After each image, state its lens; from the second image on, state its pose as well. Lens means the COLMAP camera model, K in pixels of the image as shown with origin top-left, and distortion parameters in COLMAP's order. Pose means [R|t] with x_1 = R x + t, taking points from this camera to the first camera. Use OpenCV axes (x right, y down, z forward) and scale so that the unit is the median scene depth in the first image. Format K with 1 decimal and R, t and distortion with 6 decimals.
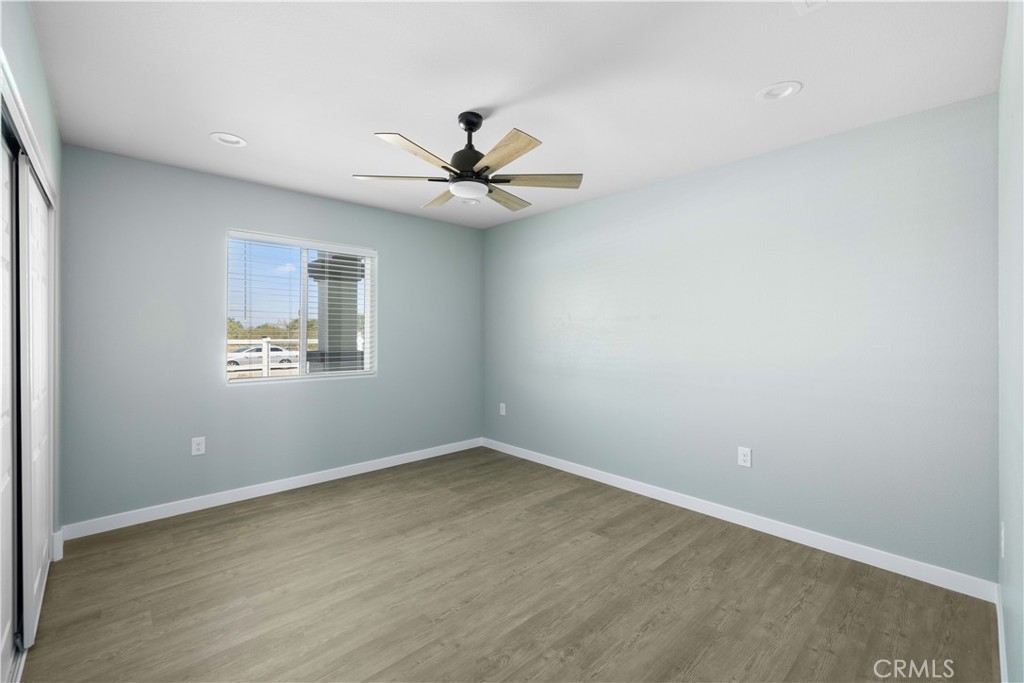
lens RADIAL K [[434.6, 0, 512.8], [0, 434.6, 332.3], [0, 0, 1]] dist [0.000065, 0.000230]
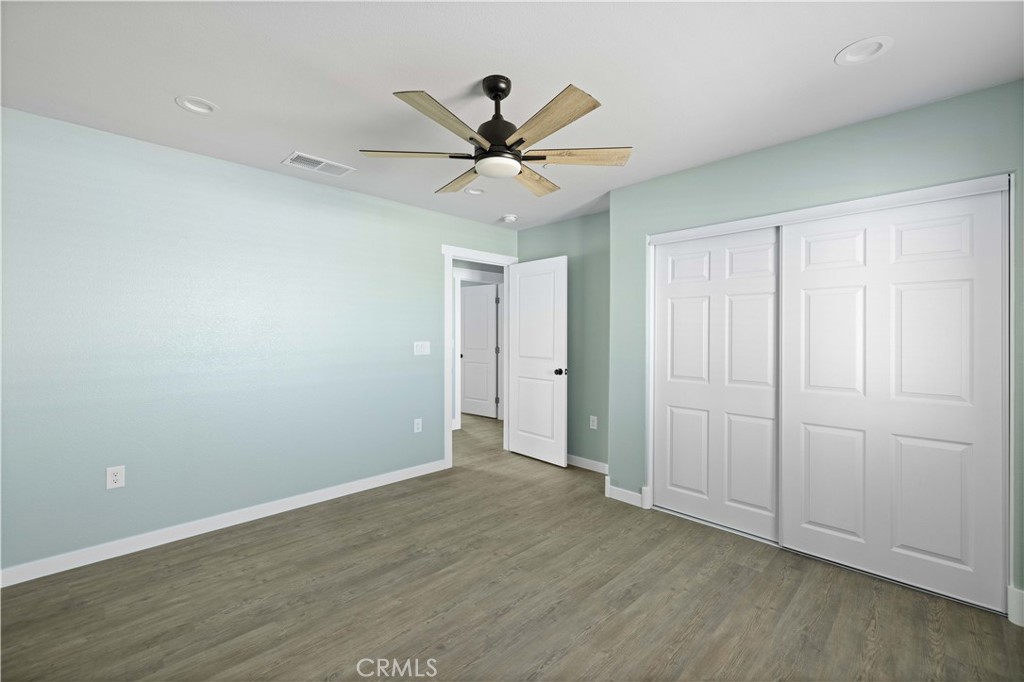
lens RADIAL K [[434.6, 0, 512.8], [0, 434.6, 331.8], [0, 0, 1]] dist [0.000065, 0.000230]
pose [[-0.999565, -0.003582, -0.029263, -0.115233], [-0.003588, 0.999994, 0.000156, -0.007339], [0.029263, 0.000261, -0.999572, 2.008938]]
